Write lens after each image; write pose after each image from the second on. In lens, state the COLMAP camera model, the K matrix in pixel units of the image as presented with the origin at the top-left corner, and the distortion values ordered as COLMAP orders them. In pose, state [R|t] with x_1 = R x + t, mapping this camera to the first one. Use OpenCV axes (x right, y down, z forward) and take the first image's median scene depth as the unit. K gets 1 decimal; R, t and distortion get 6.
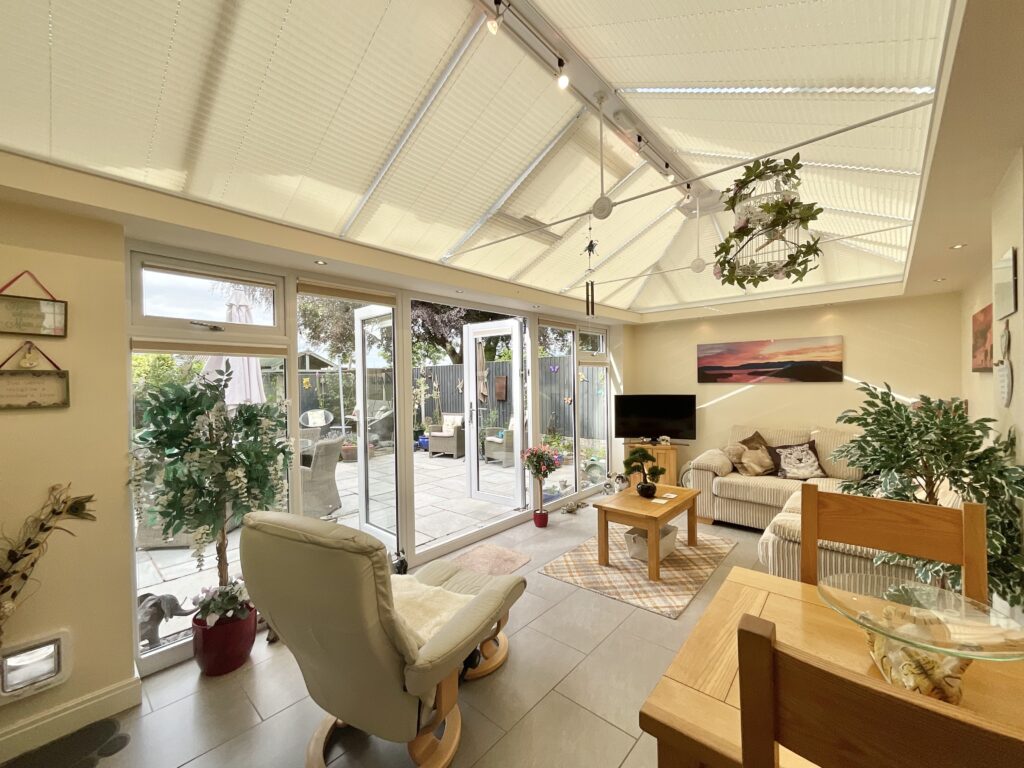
lens RADIAL K [[419.2, 0, 513.3], [0, 419.2, 385.2], [0, 0, 1]] dist [0.000332, 0.000361]
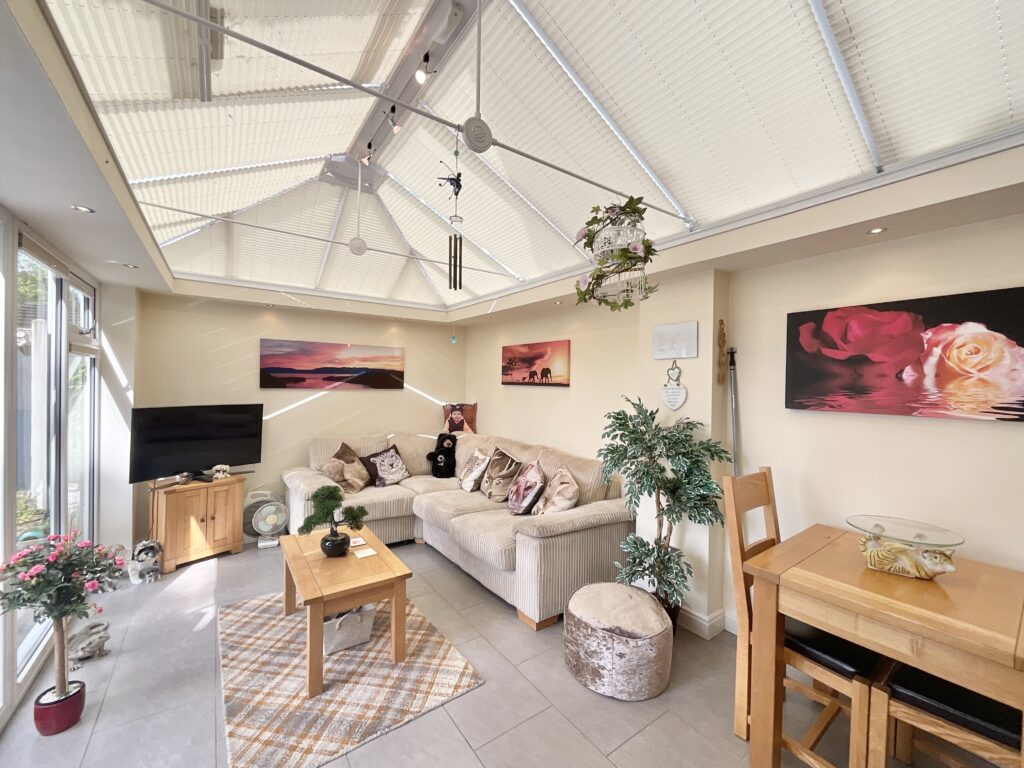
lens RADIAL K [[419.2, 0, 513.3], [0, 419.2, 385.2], [0, 0, 1]] dist [0.000332, 0.000361]
pose [[0.221169, 0.014064, 0.975134, -0.239755], [-0.011613, 0.999863, -0.011787, -0.008750], [-0.975166, -0.008717, 0.221302, 0.448448]]
